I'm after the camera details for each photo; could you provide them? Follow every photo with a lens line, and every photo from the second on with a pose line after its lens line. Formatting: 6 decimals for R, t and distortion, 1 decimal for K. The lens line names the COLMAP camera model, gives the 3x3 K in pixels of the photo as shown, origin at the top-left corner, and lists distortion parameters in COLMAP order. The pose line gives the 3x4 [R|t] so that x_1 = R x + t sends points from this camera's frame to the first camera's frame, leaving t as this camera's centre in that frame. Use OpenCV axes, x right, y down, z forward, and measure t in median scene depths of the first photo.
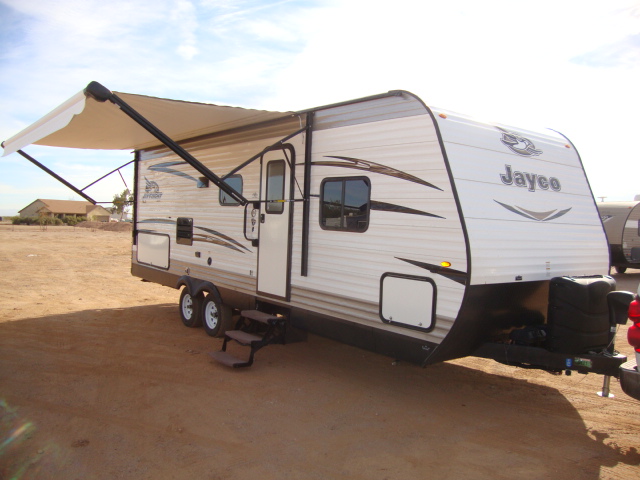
lens RADIAL K [[570.9, 0, 320.0], [0, 570.9, 240.0], [0, 0, 1]] dist [-0.173739, 0.007705]
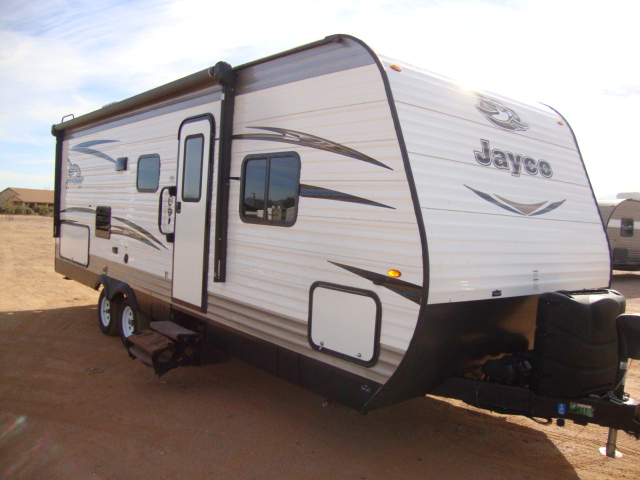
lens RADIAL K [[570.9, 0, 320.0], [0, 570.9, 240.0], [0, 0, 1]] dist [-0.173739, 0.007705]
pose [[0.999128, 0.015927, 0.038604, 0.087685], [-0.016323, 0.999817, 0.009982, -0.003981], [-0.038438, -0.010603, 0.999205, 0.253350]]
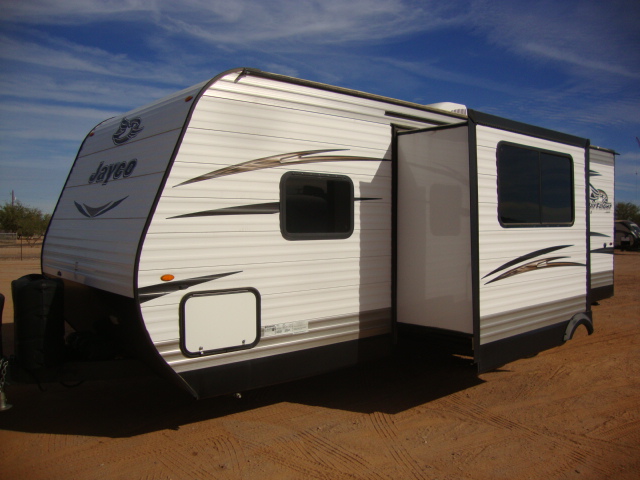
lens RADIAL K [[570.9, 0, 320.0], [0, 570.9, 240.0], [0, 0, 1]] dist [-0.173739, 0.007705]
pose [[-0.063062, -0.065526, 0.995856, -0.625656], [0.046952, 0.996543, 0.068545, -0.058874], [-0.996905, 0.051080, -0.059768, 0.833981]]
